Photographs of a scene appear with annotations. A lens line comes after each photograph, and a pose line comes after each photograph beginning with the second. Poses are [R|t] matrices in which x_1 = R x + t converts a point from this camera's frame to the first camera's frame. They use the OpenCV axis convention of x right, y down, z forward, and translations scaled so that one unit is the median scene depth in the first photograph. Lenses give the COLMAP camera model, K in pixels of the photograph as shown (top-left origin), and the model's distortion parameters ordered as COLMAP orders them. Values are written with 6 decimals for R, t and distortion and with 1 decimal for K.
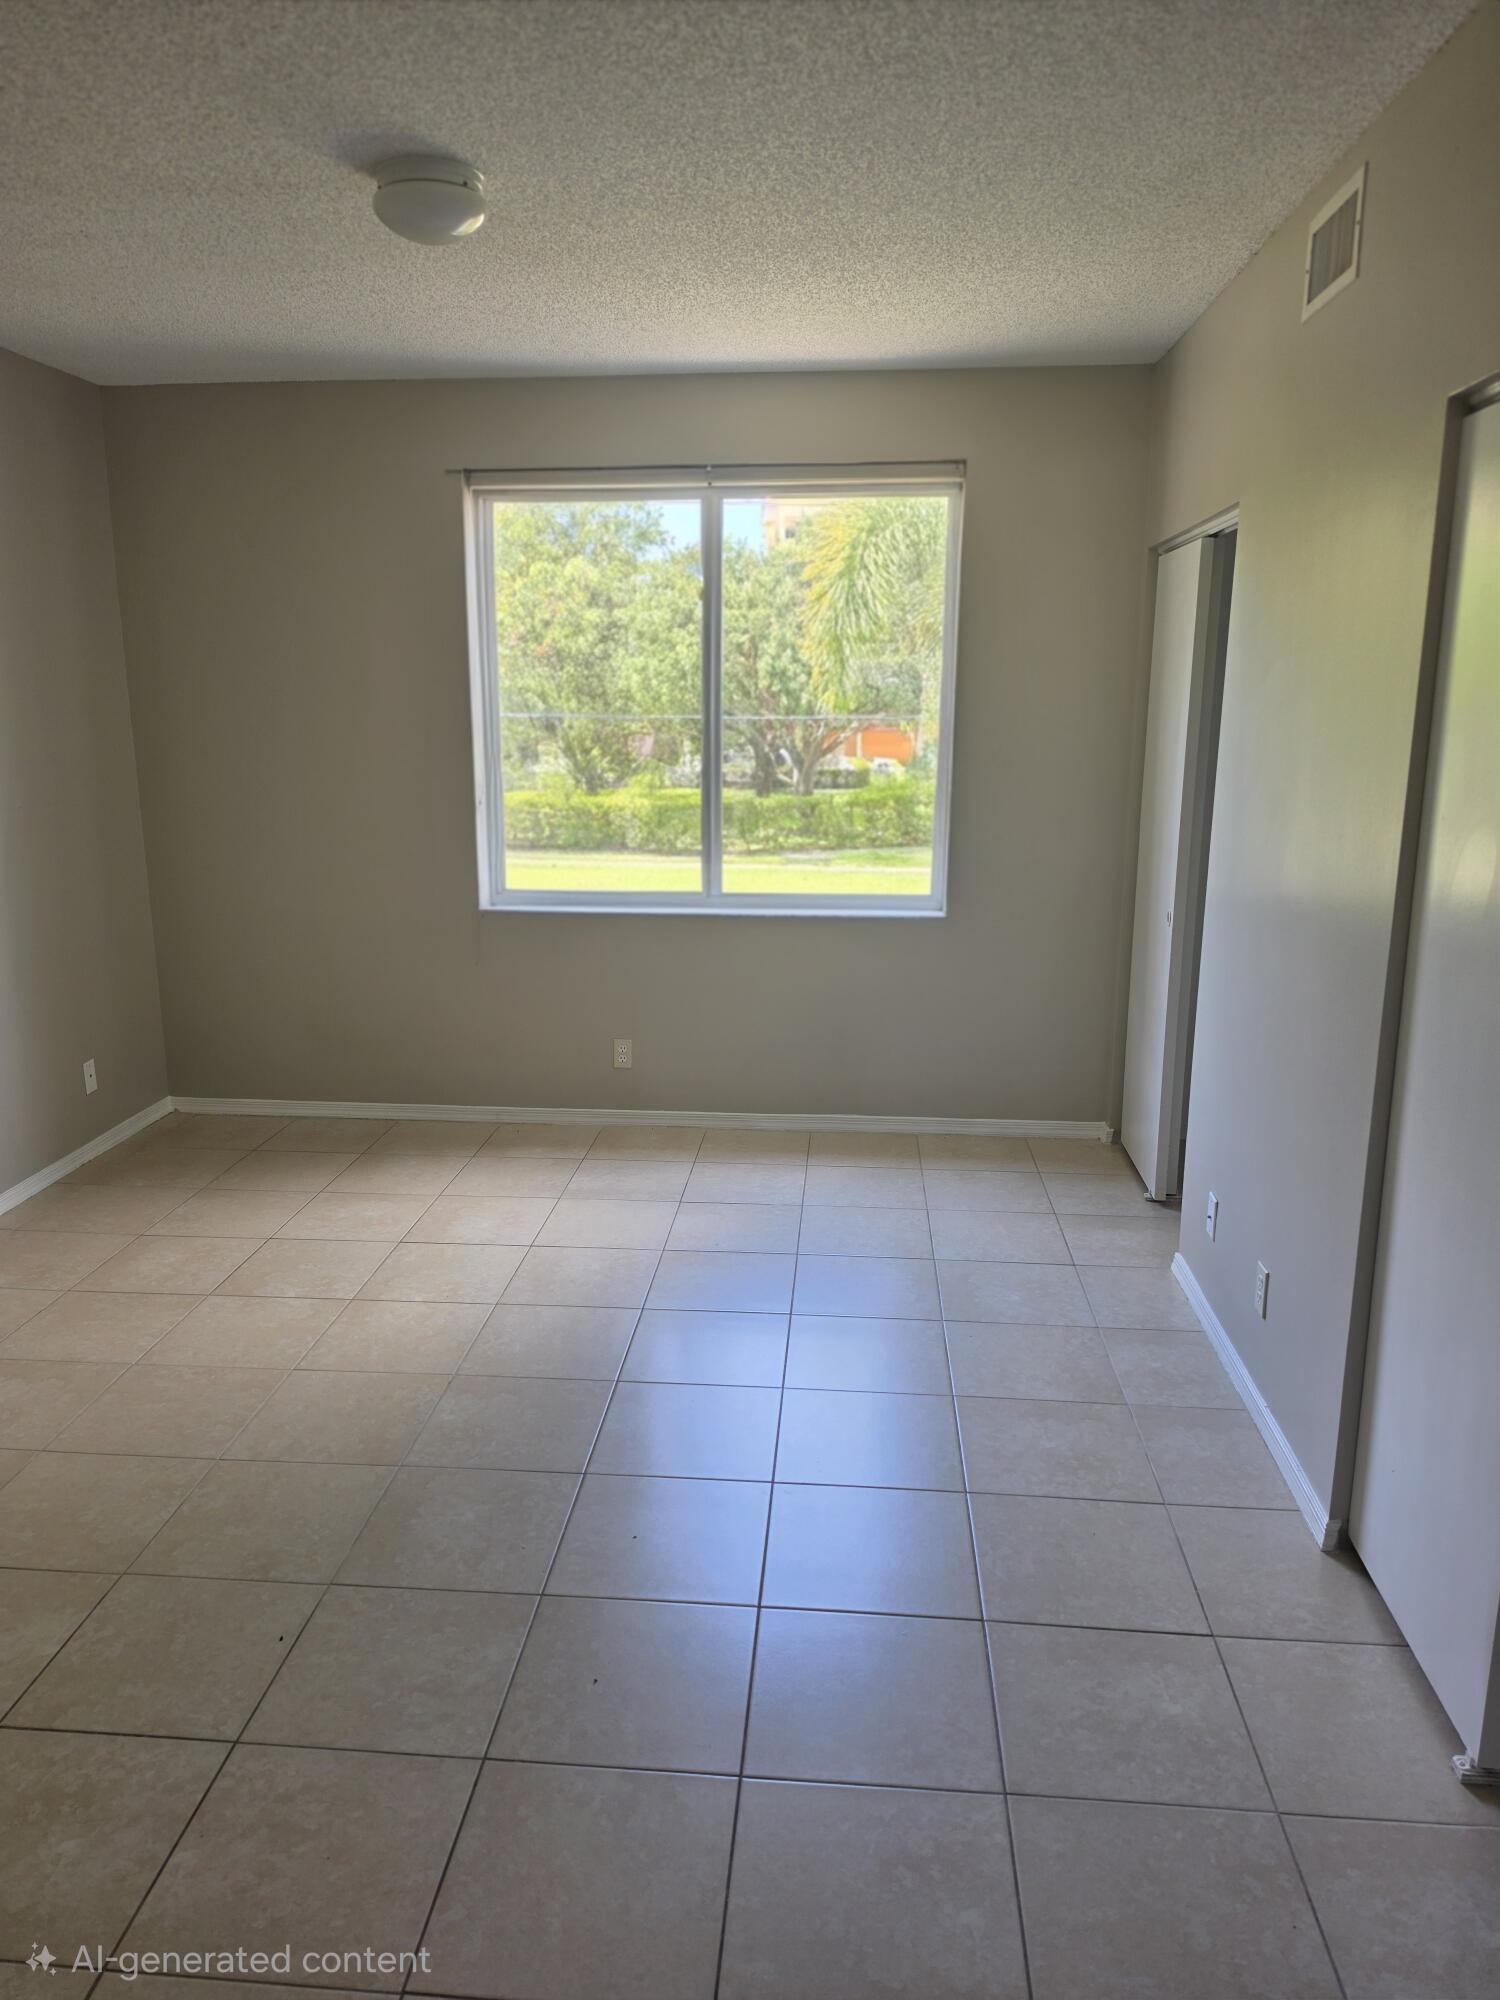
lens RADIAL K [[1403.4, 0, 754.4], [0, 1403.4, 1004.7], [0, 0, 1]] dist [-0.009422, -0.003736]
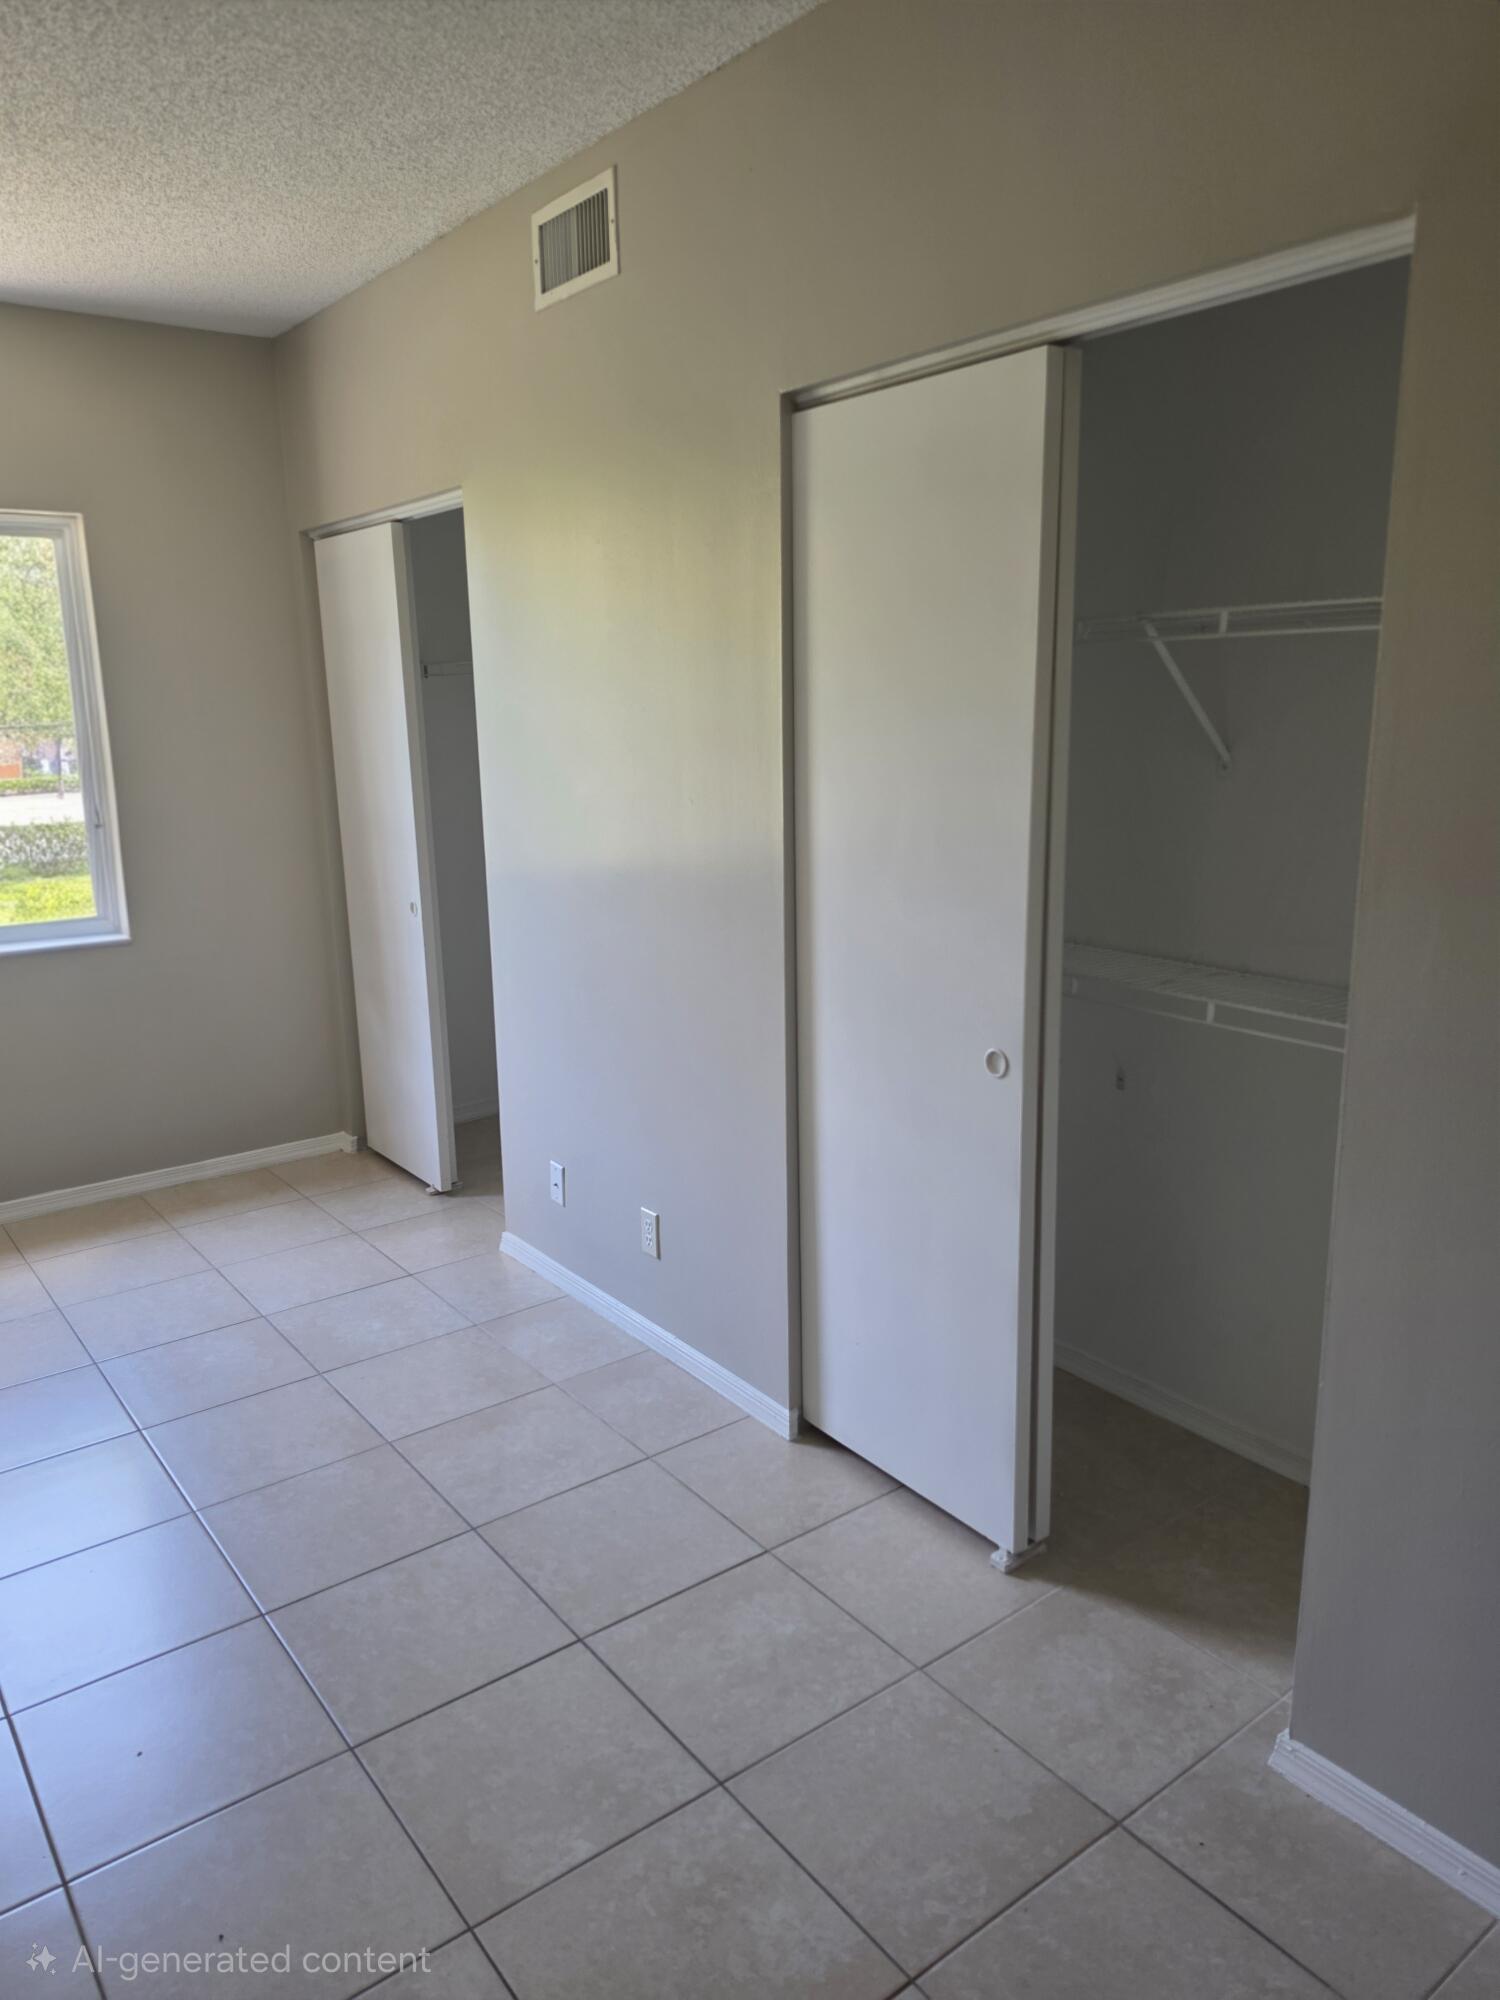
lens RADIAL K [[1382.2, 0, 758.2], [0, 1382.2, 1004.7], [0, 0, 1]] dist [0.005780, -0.003710]
pose [[0.741201, -0.161139, 0.651656, -0.238887], [0.165444, 0.984667, 0.055307, -0.012396], [-0.650576, 0.066819, 0.756496, 0.153565]]
